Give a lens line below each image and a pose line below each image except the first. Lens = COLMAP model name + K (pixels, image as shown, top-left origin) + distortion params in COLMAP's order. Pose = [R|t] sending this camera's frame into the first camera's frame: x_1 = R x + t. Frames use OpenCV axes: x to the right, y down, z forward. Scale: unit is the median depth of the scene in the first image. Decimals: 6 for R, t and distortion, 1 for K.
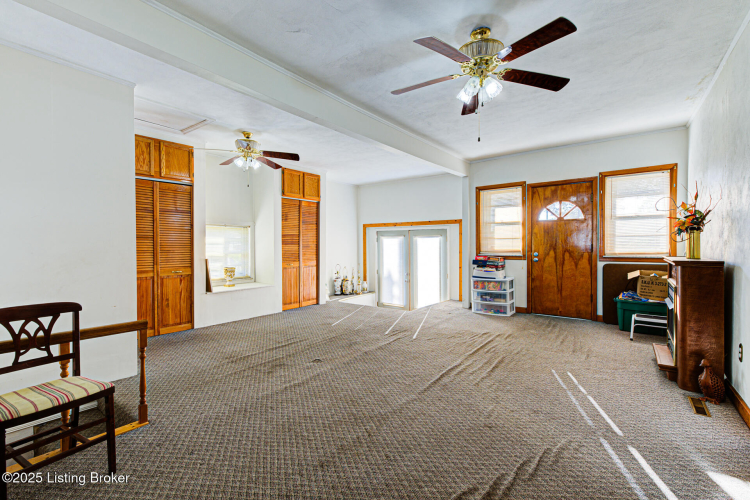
lens RADIAL K [[331.4, 0, 371.3], [0, 331.4, 247.7], [0, 0, 1]] dist [0.002226, 0.000527]
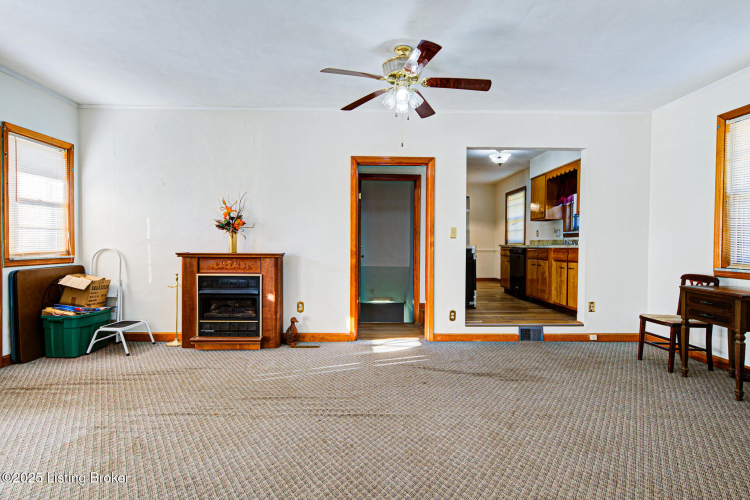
lens RADIAL K [[391.1, 0, 373.8], [0, 391.1, 249.4], [0, 0, 1]] dist [0.023566, 0.001024]
pose [[-0.631145, -0.010087, 0.775600, -0.346135], [-0.000222, 0.999918, 0.012824, -0.001587], [-0.775665, 0.007922, -0.631095, 1.040389]]
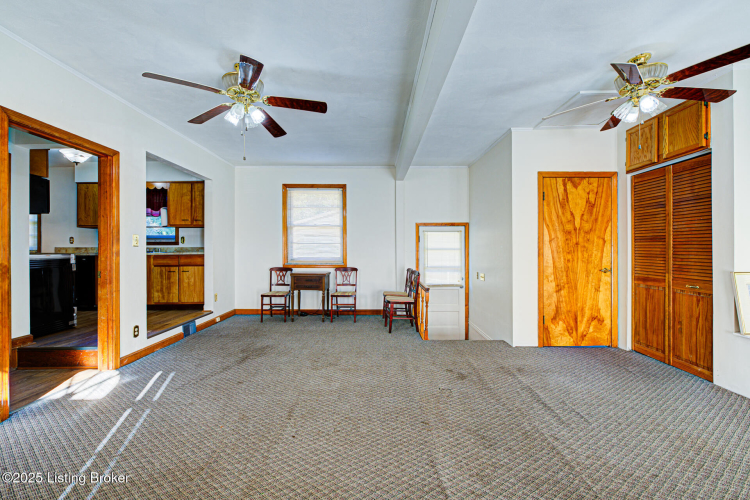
lens RADIAL K [[304.0, 0, 371.8], [0, 304.0, 250.4], [0, 0, 1]] dist [-0.002310, -0.000055]
pose [[-0.804010, 0.007912, -0.594563, 0.331077], [0.005534, 0.999968, 0.005824, -0.009690], [0.594590, 0.001392, -0.804028, 1.155466]]
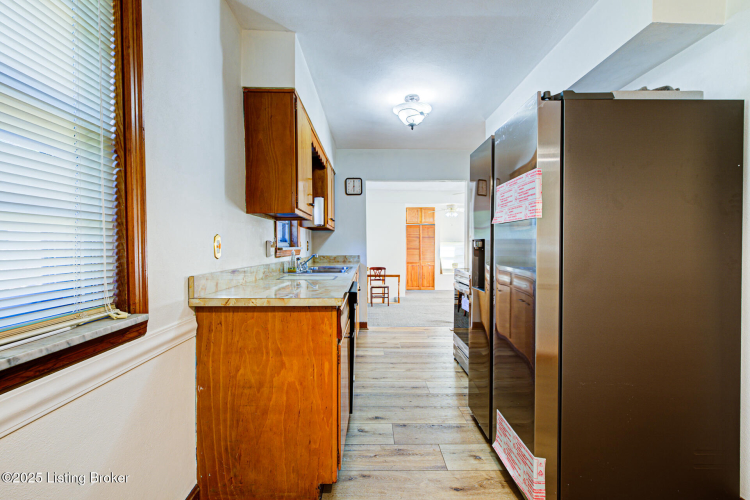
lens RADIAL K [[322.4, 0, 372.8], [0, 322.4, 251.8], [0, 0, 1]] dist [0.000042, -0.000001]
pose [[0.633177, 0.009633, -0.773947, 0.905083], [-0.000194, 0.999924, 0.012287, -0.034487], [0.774007, -0.007629, 0.633131, -0.706769]]
